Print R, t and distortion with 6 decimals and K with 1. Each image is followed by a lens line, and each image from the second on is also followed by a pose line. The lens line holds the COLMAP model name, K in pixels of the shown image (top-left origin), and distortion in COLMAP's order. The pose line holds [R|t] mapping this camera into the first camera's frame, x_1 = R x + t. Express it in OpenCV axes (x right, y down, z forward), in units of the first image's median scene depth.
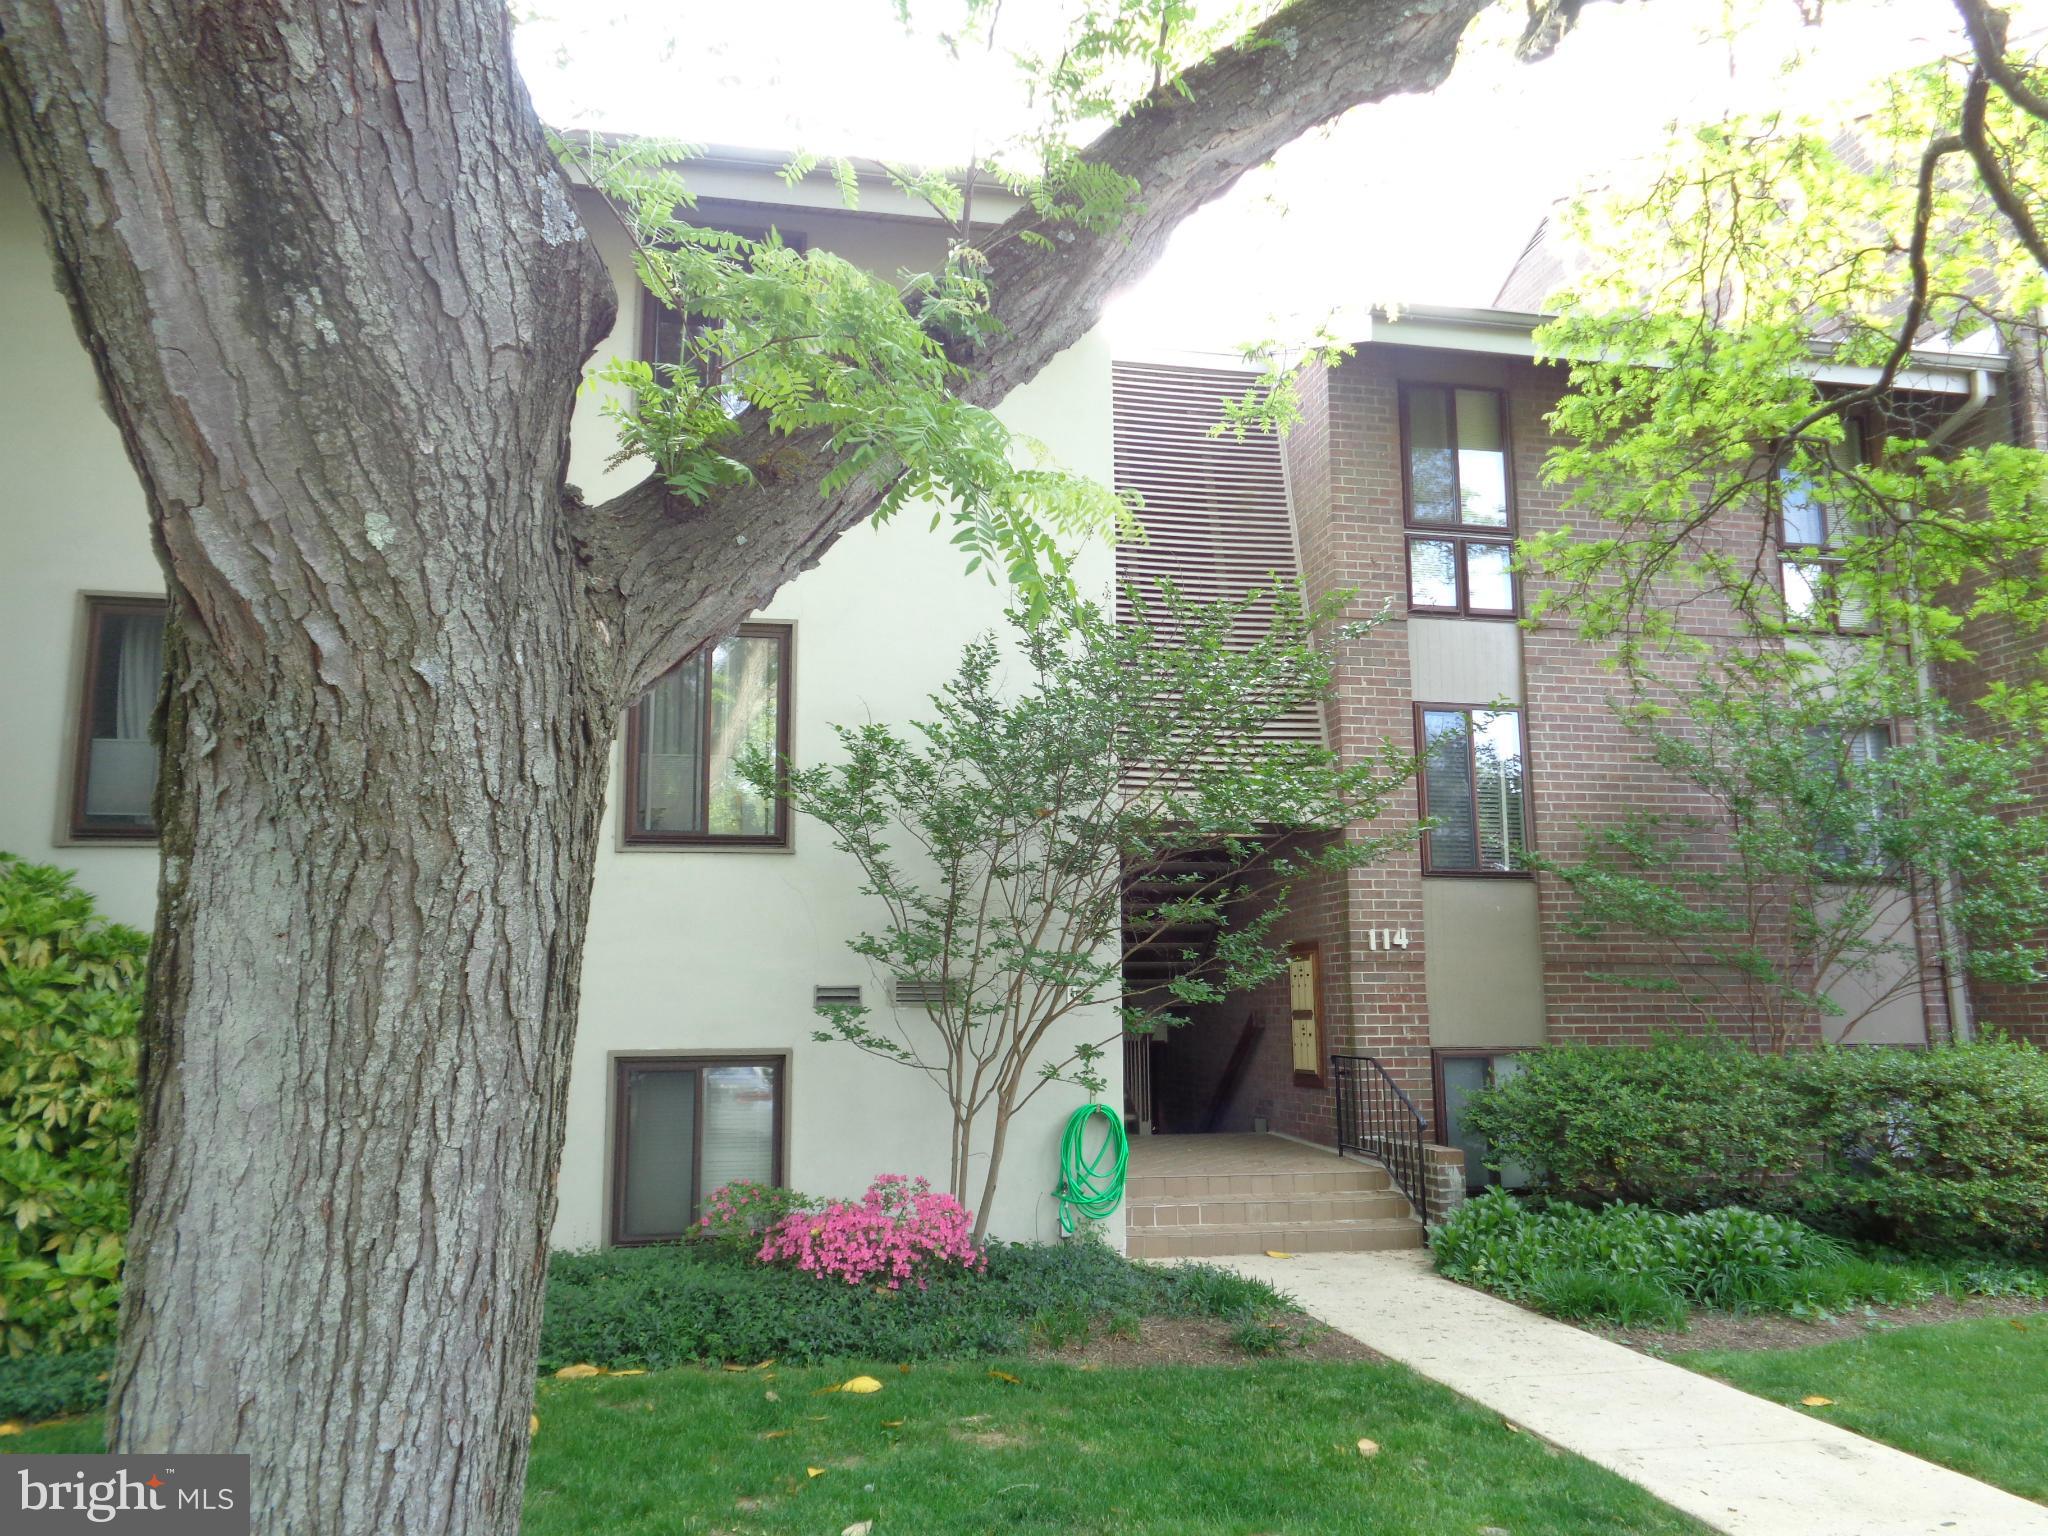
lens RADIAL K [[1544.3, 0, 1024.0], [0, 1544.3, 768.0], [0, 0, 1]] dist [0.026273, -0.007936]
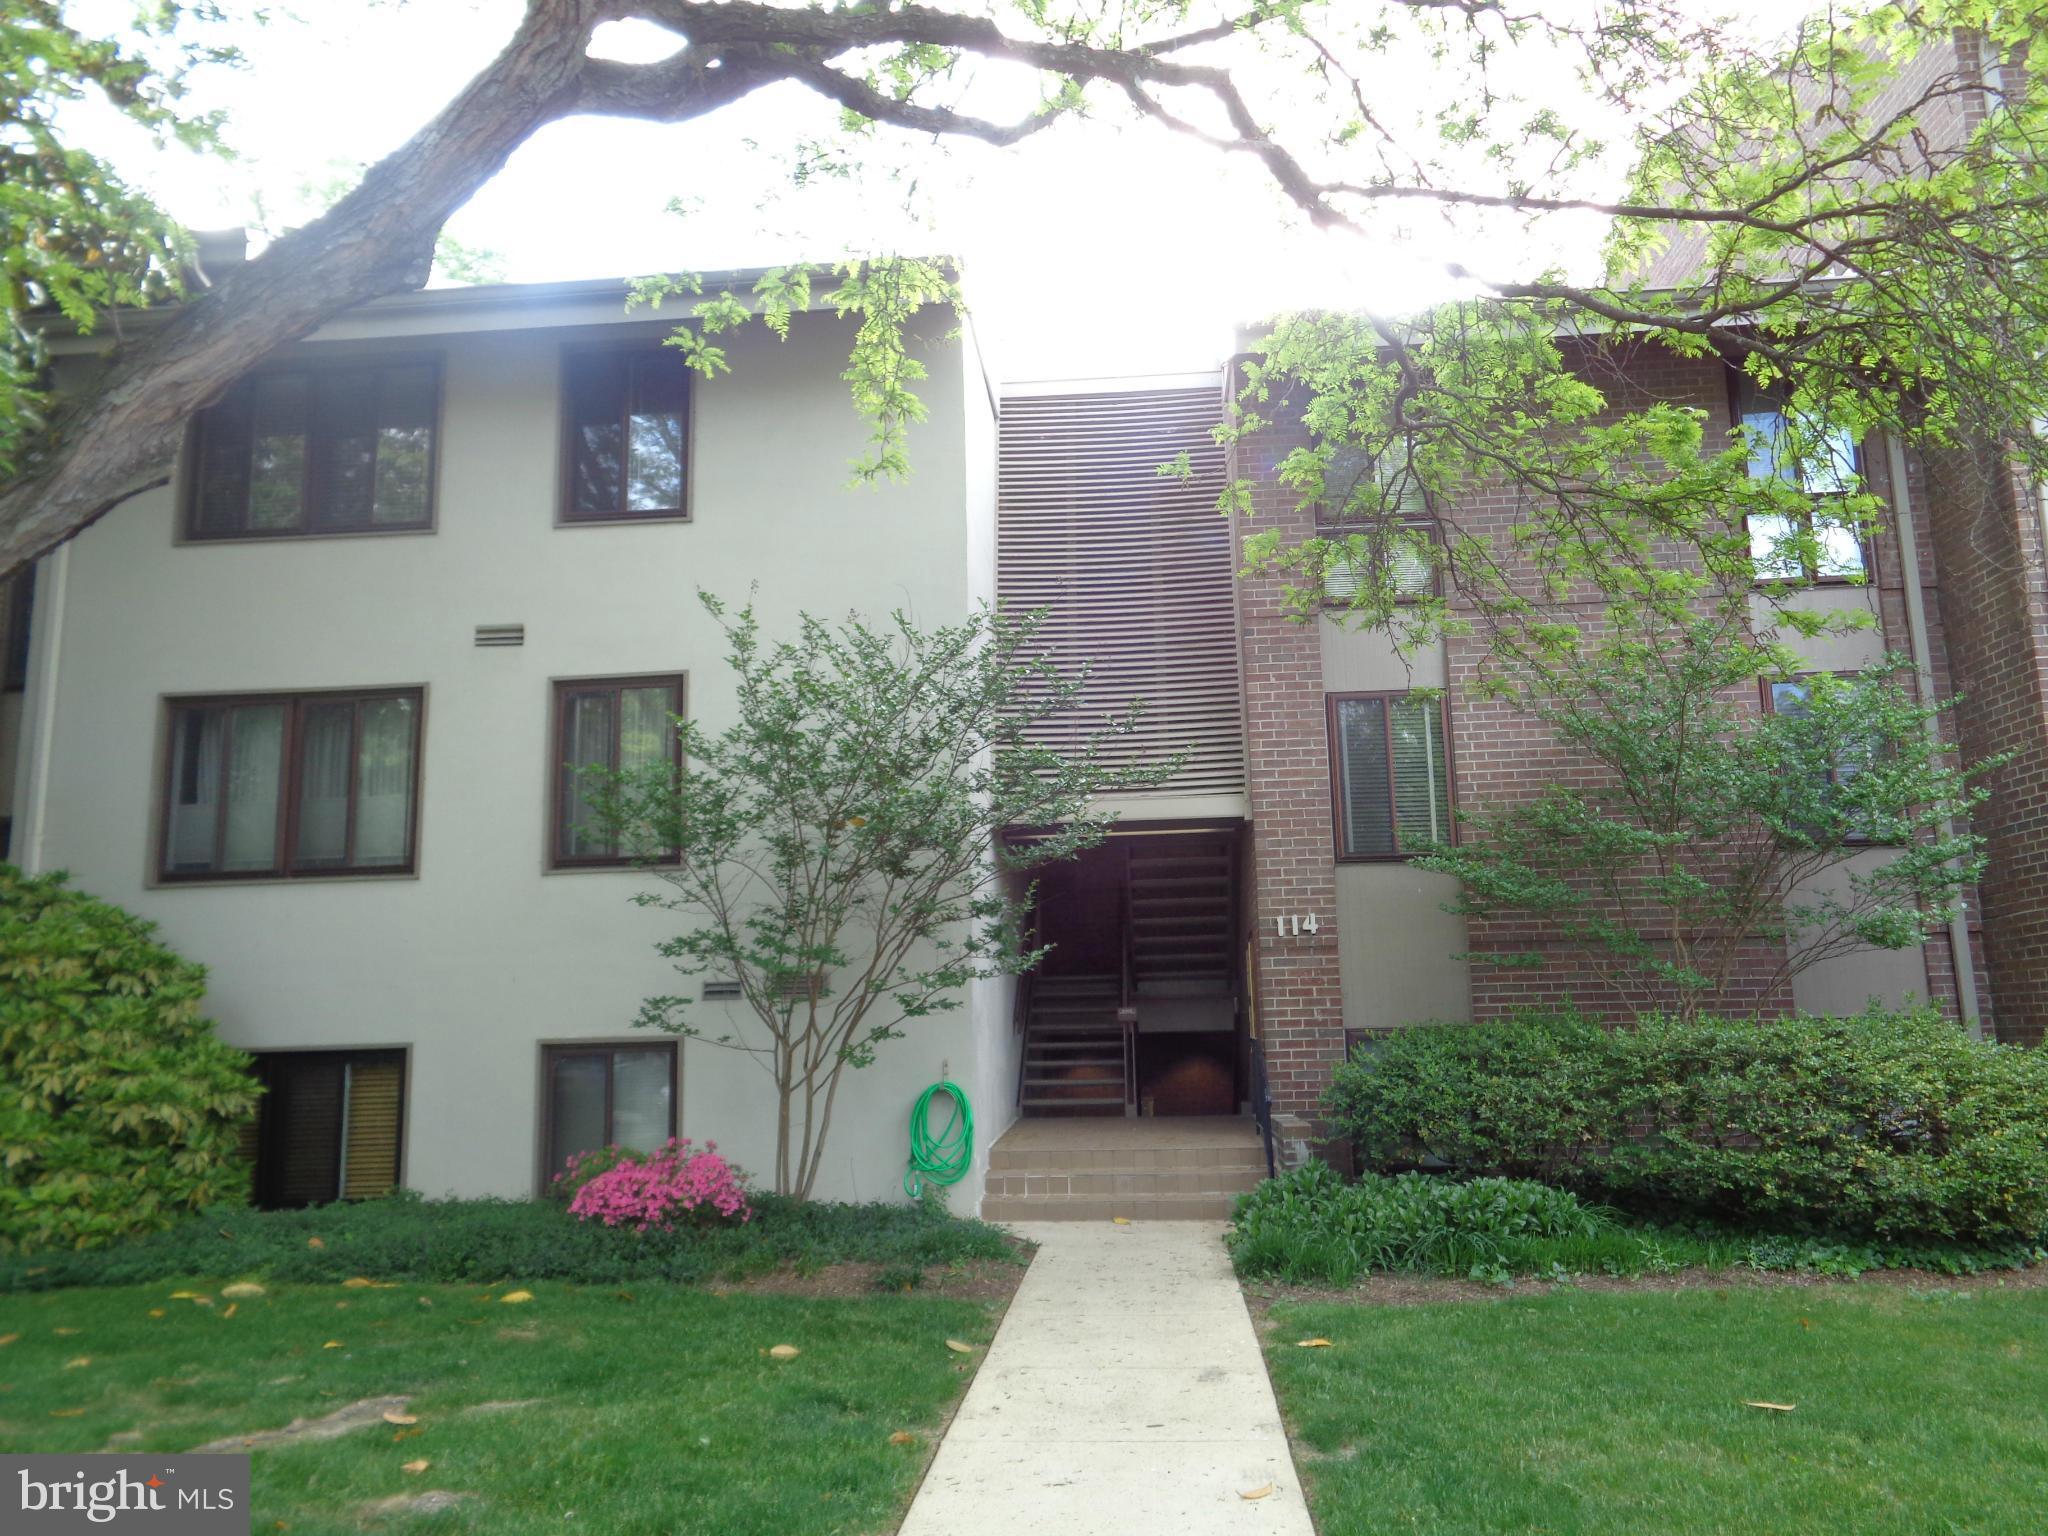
lens RADIAL K [[1536.1, 0, 1024.0], [0, 1536.1, 768.0], [0, 0, 1]] dist [0.006301, 0.005961]
pose [[0.958213, -0.062759, -0.279087, 0.437781], [0.061510, 0.998019, -0.013240, 0.010228], [0.279365, -0.004480, 0.960175, -0.045948]]
